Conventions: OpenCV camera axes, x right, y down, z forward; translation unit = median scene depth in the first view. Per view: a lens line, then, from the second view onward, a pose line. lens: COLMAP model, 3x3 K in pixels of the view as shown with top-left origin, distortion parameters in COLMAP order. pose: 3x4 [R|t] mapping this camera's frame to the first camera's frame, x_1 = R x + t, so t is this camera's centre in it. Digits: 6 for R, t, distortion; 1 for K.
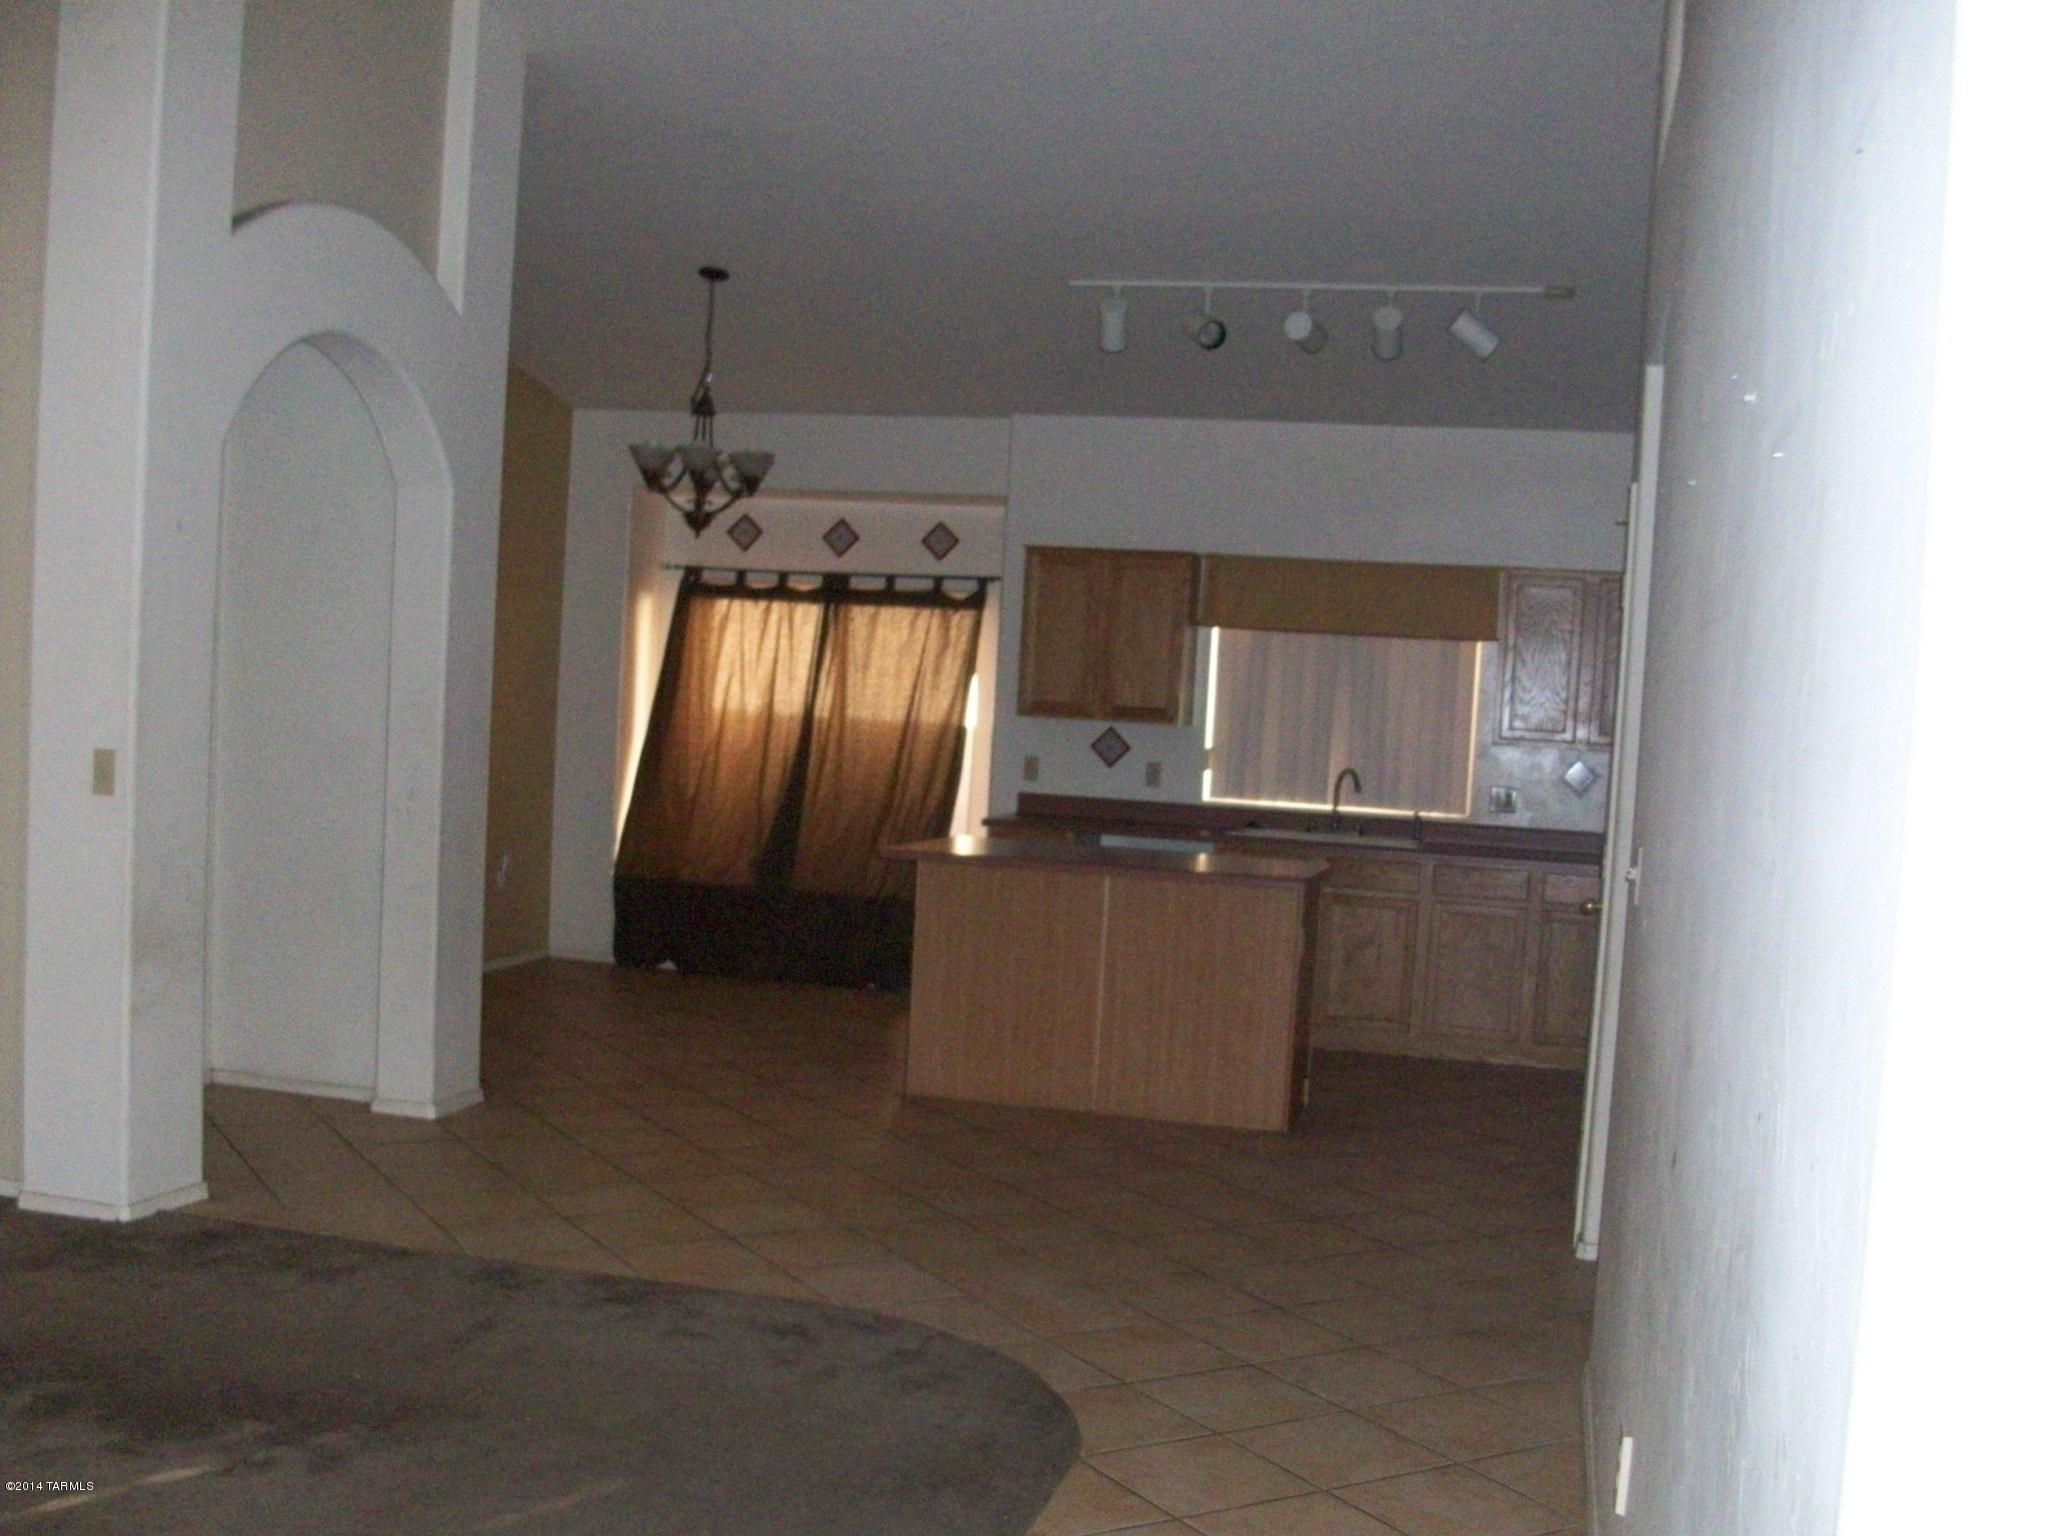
lens RADIAL K [[2094.7, 0, 1024.0], [0, 2094.7, 768.0], [0, 0, 1]] dist [-0.144520, 0.195349]
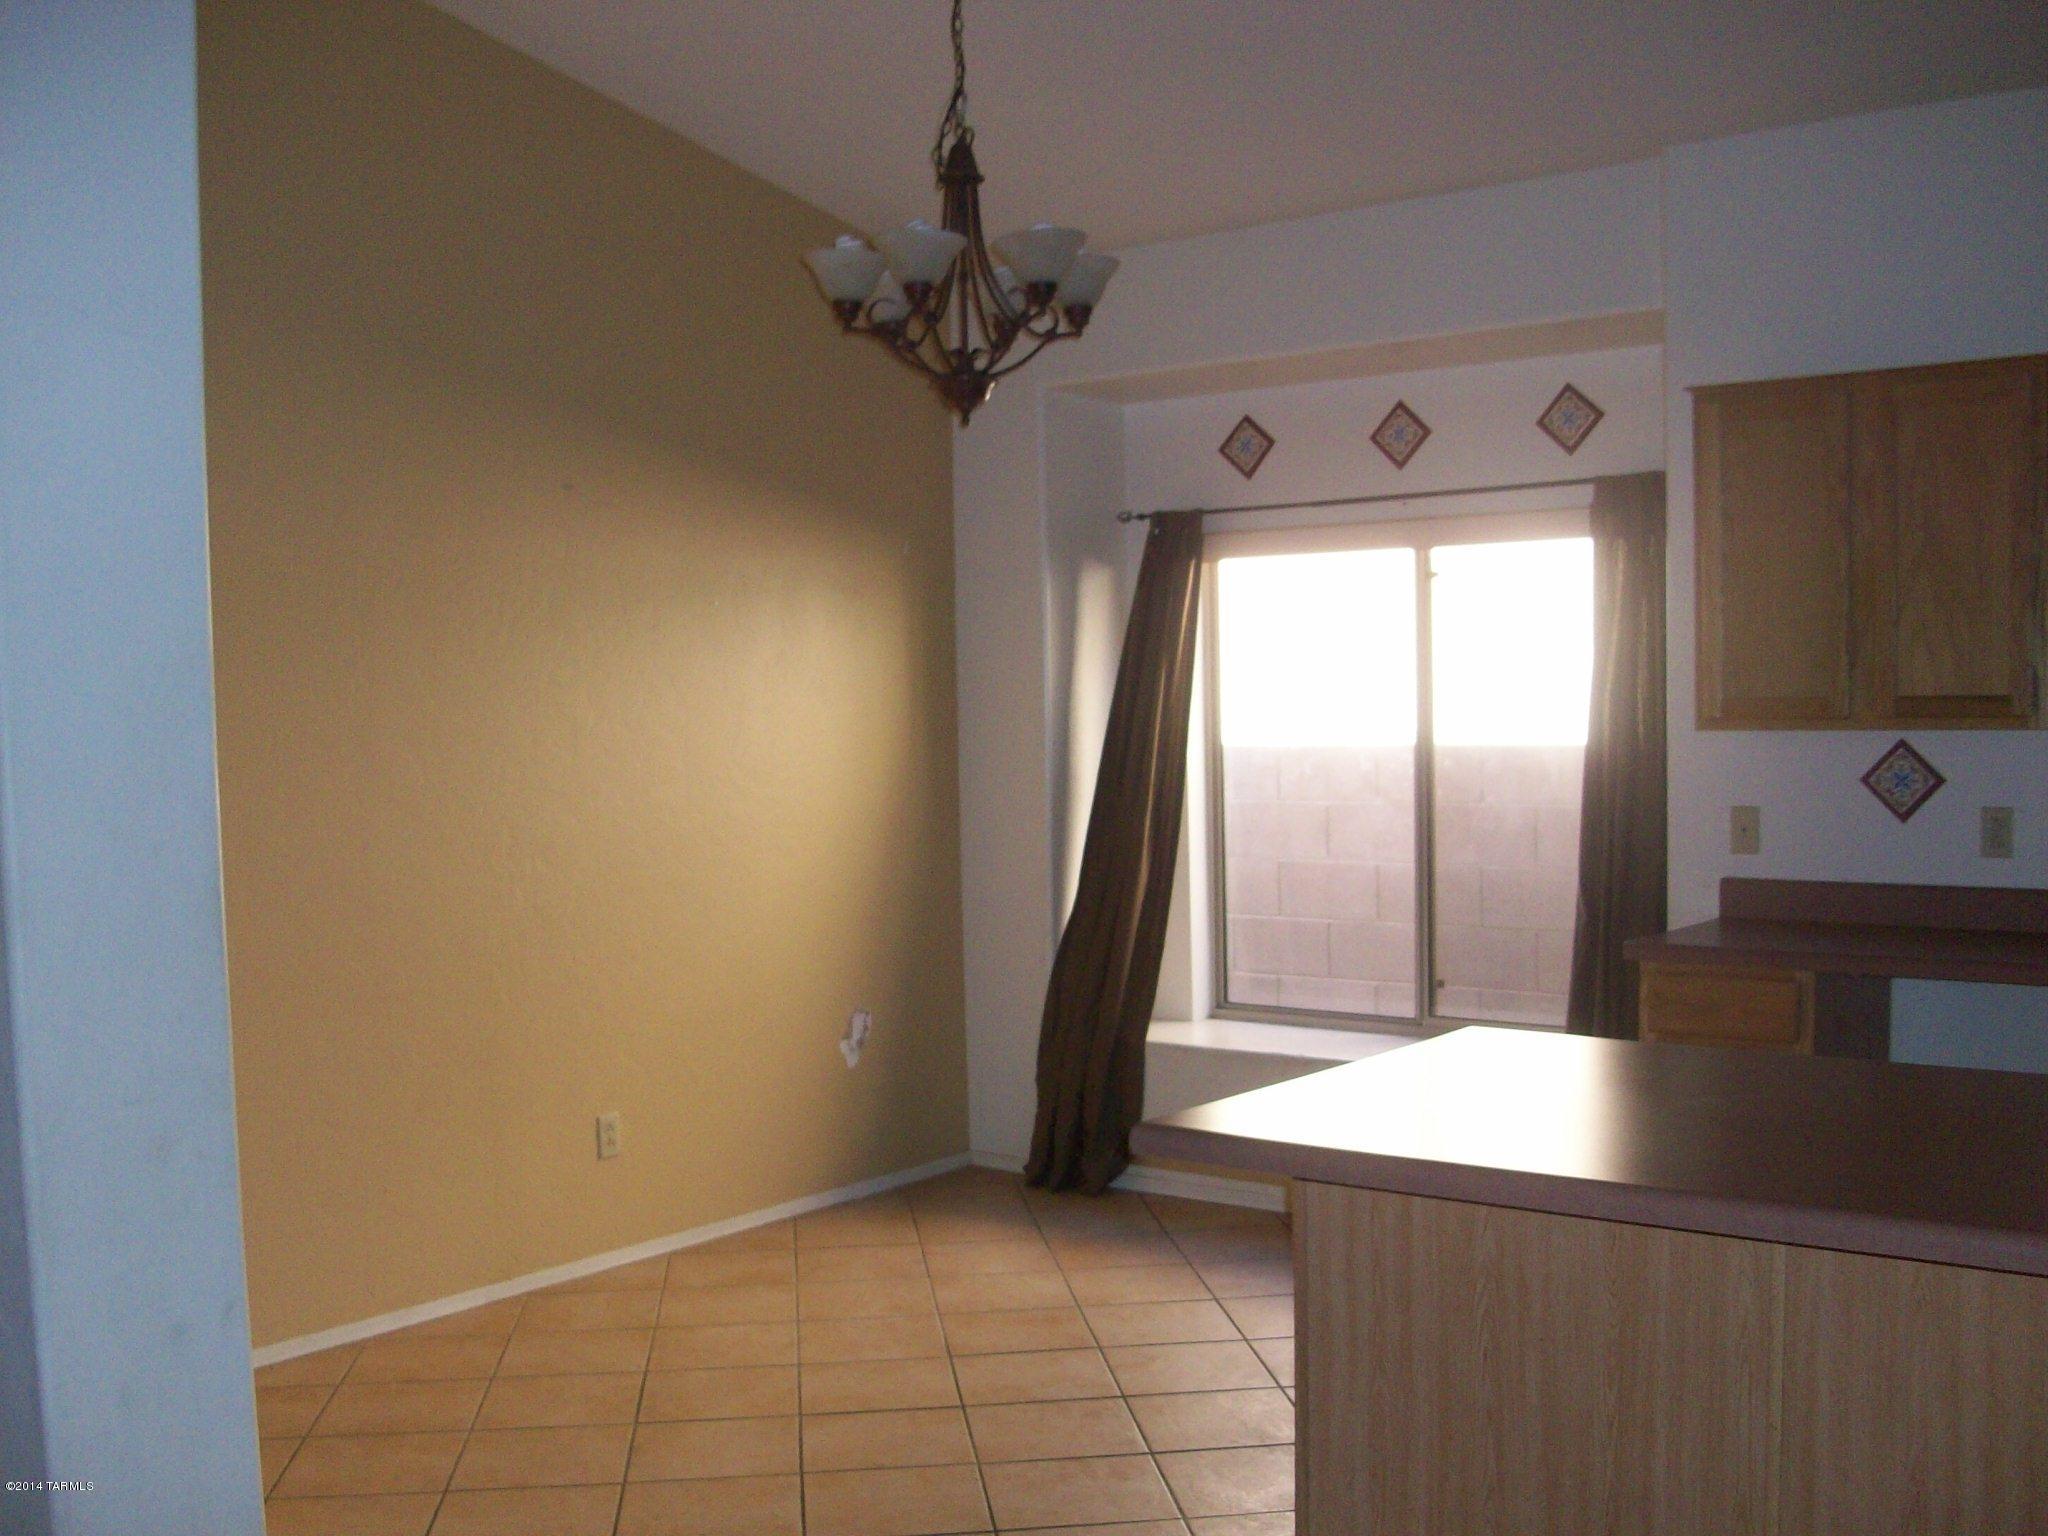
lens RADIAL K [[2094.7, 0, 1024.0], [0, 2094.7, 768.0], [0, 0, 1]] dist [-0.144520, 0.195349]
pose [[0.893488, -0.057010, -0.445453, 0.071985], [0.049078, 0.998364, -0.029333, -0.008814], [0.446397, 0.004347, 0.894825, 0.480077]]
